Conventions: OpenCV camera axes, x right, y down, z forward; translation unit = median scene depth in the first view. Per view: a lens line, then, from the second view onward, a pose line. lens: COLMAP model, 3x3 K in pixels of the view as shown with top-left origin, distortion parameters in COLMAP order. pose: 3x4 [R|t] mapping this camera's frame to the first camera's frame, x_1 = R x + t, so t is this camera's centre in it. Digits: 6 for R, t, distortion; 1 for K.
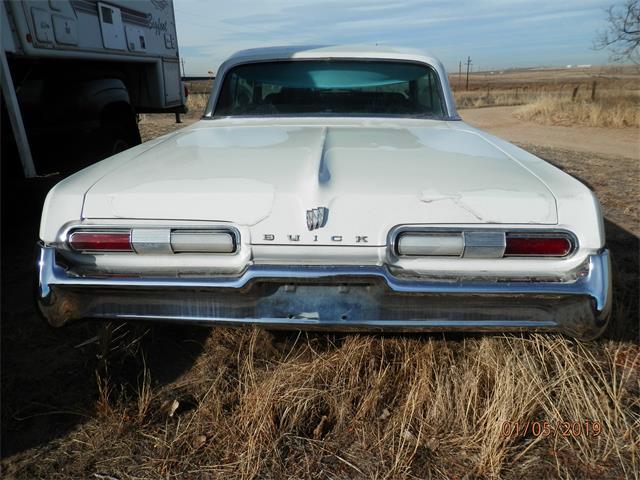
lens RADIAL K [[476.8, 0, 324.7], [0, 476.8, 239.4], [0, 0, 1]] dist [0.013677, -0.009431]
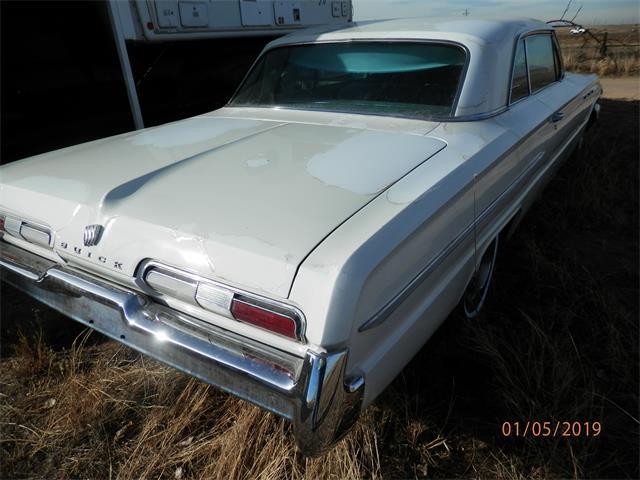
lens RADIAL K [[476.8, 0, 318.1], [0, 476.8, 239.9], [0, 0, 1]] dist [0.013677, -0.009431]
pose [[0.849783, 0.181698, -0.494828, 0.305246], [-0.137811, 0.982646, 0.124154, -0.077395], [0.508799, -0.037312, 0.860076, 0.129720]]
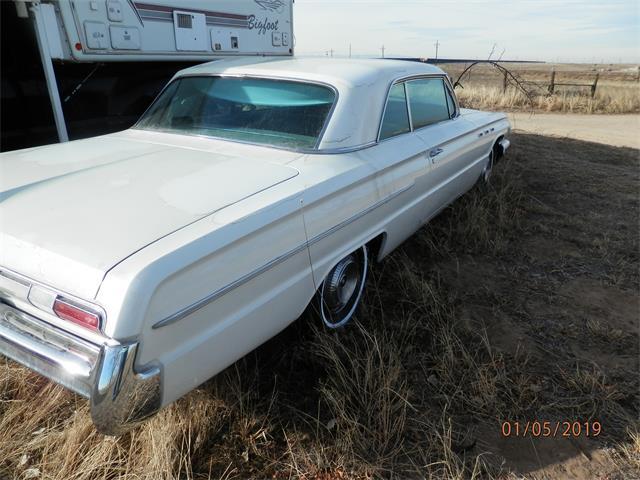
lens RADIAL K [[476.8, 0, 320.0], [0, 476.8, 239.4], [0, 0, 1]] dist [0.013677, -0.009431]
pose [[0.875312, 0.192519, -0.443582, 0.425808], [-0.177838, 0.981203, 0.074928, -0.098674], [0.449669, 0.013301, 0.893096, 0.131994]]
